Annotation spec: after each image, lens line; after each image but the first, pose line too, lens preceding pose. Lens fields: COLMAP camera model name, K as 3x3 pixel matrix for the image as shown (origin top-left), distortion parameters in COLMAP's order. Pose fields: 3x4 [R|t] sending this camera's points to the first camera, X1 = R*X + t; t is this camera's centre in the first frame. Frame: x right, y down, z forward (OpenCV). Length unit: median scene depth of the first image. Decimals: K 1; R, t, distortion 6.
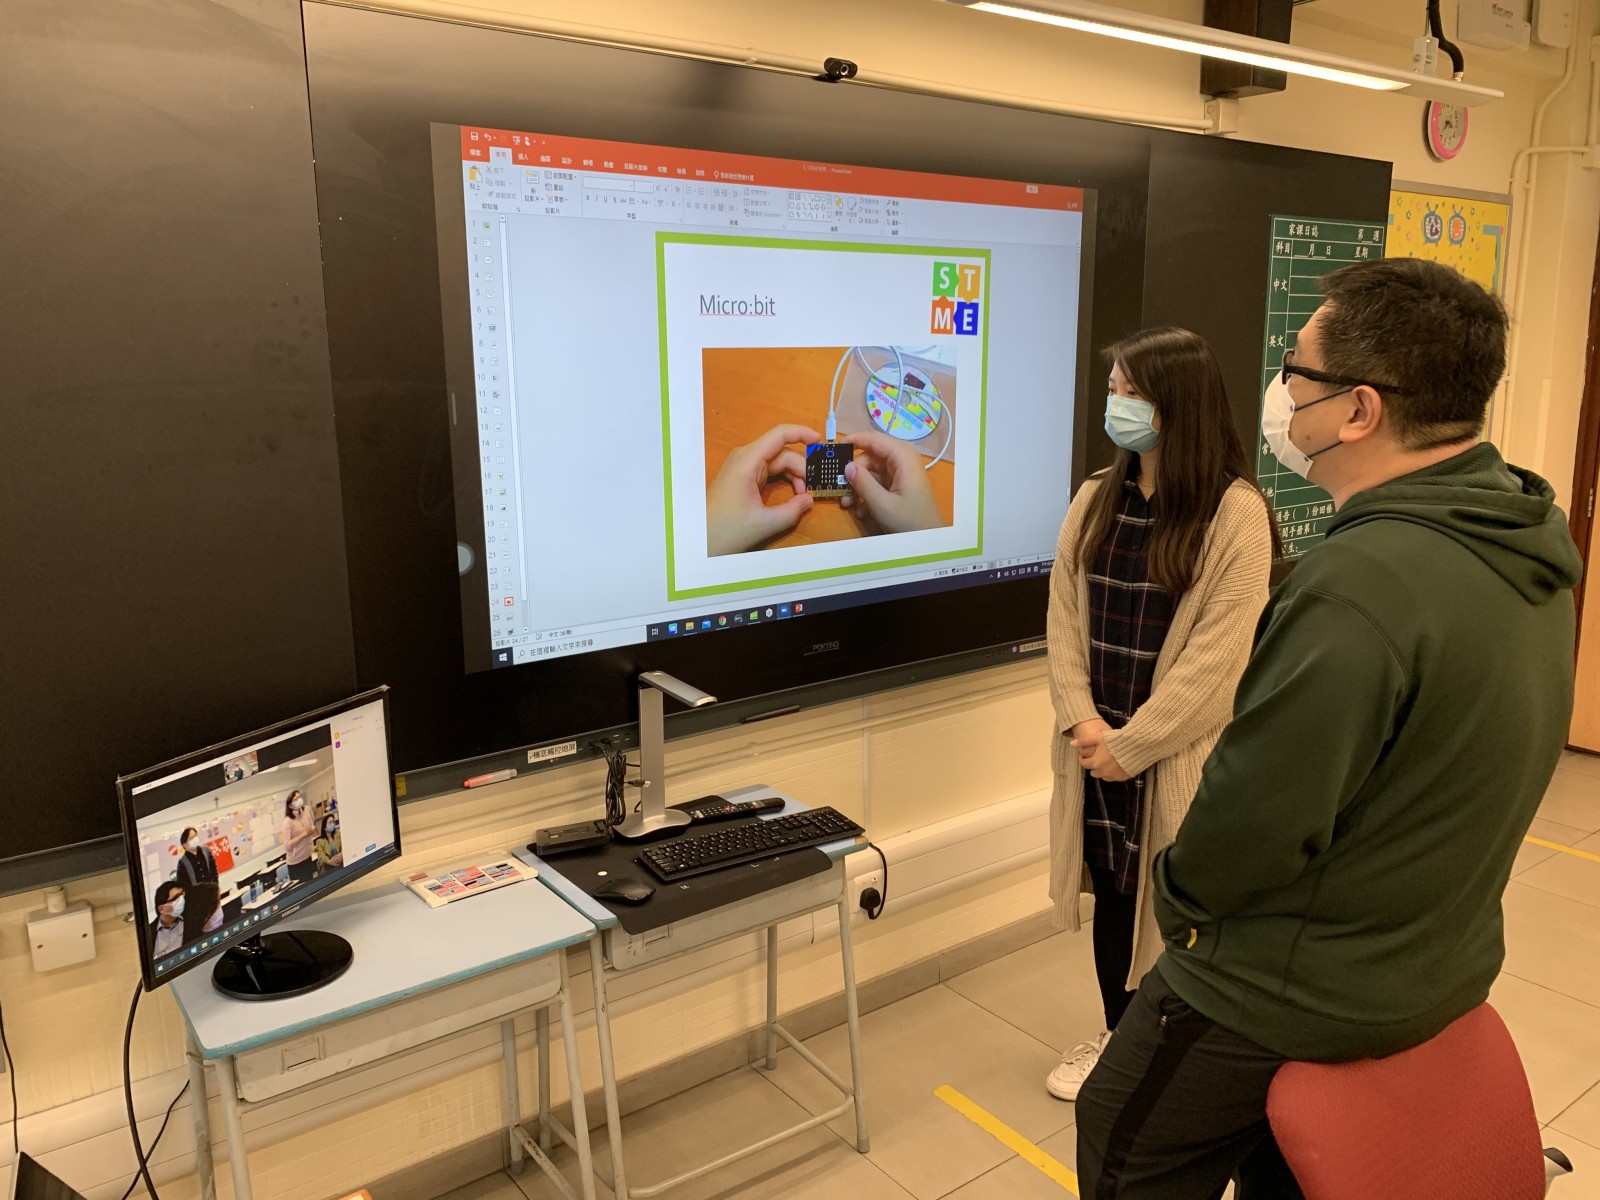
lens RADIAL K [[1223.3, 0, 800.0], [0, 1223.3, 600.0], [0, 0, 1]] dist [0.001549, 0.005016]
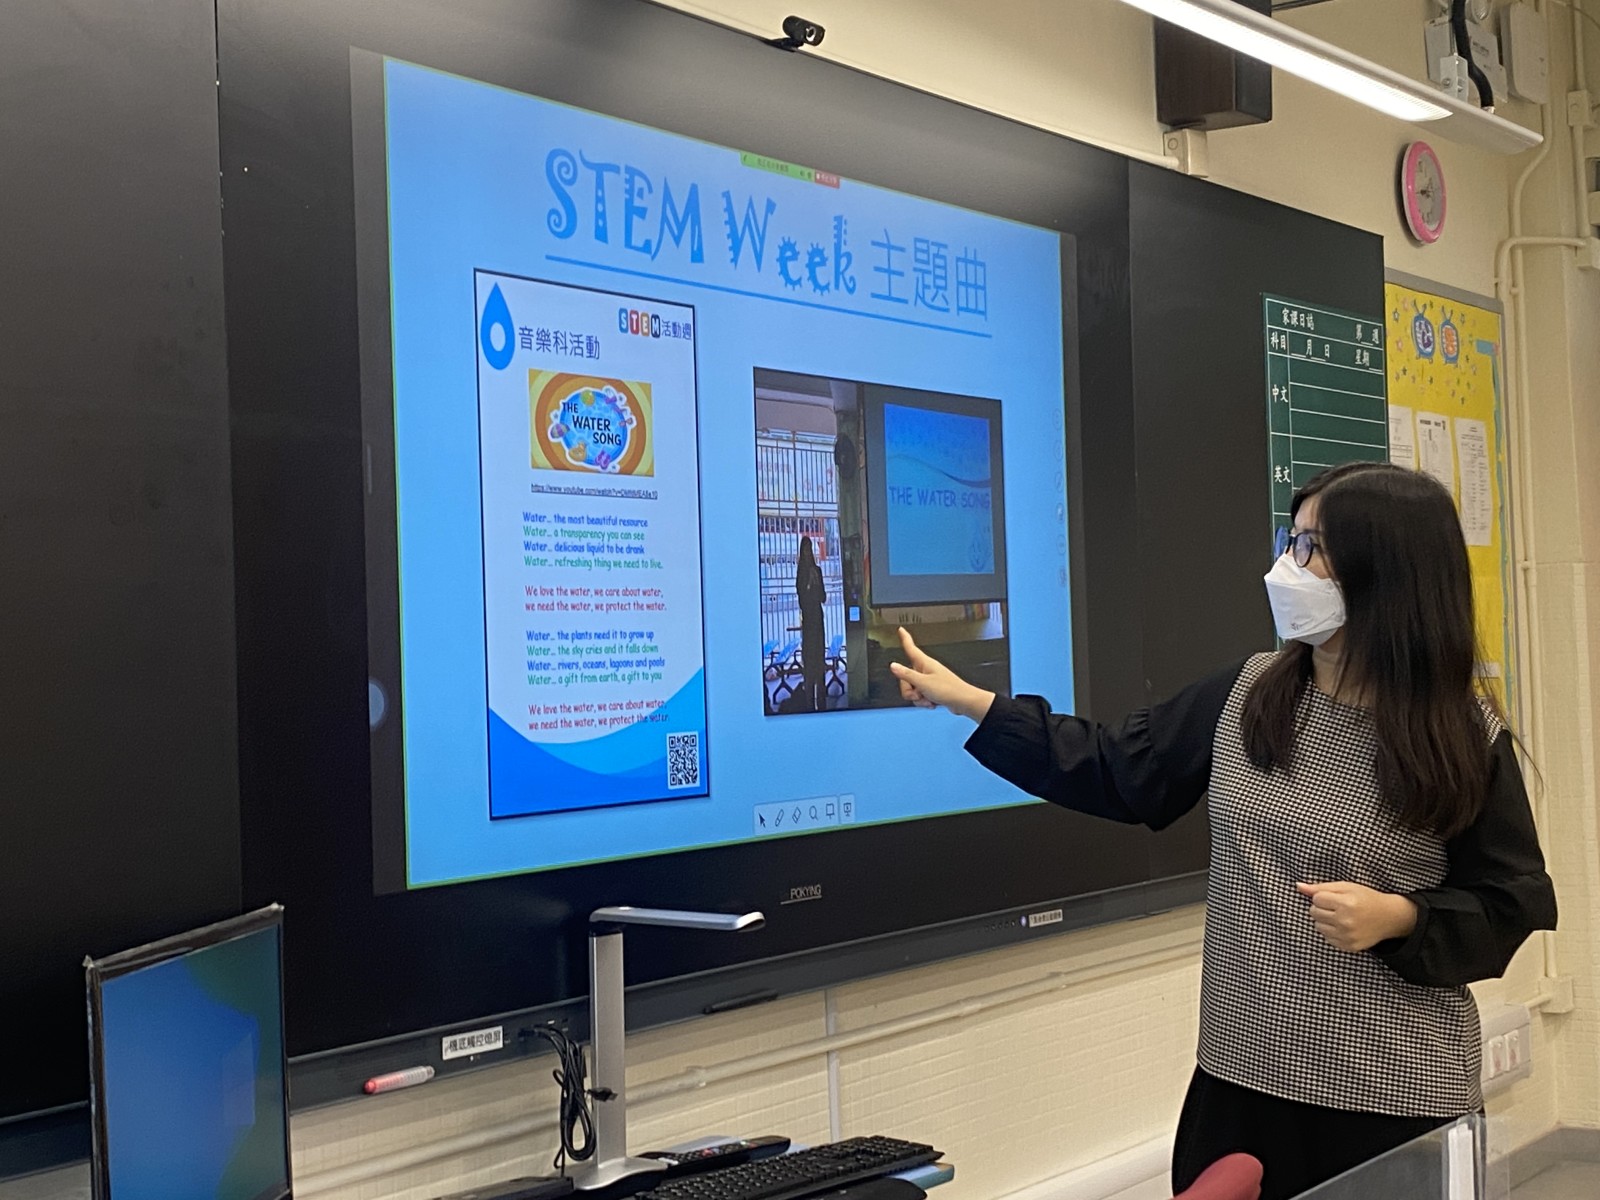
lens RADIAL K [[2408.3, 0, 800.0], [0, 2408.3, 600.0], [0, 0, 1]] dist [0.100758, -0.082918]
pose [[0.950215, -0.012210, 0.311356, -0.282843], [0.084093, 0.972204, -0.218515, 0.126056], [-0.300034, 0.233819, 0.924829, -0.136515]]
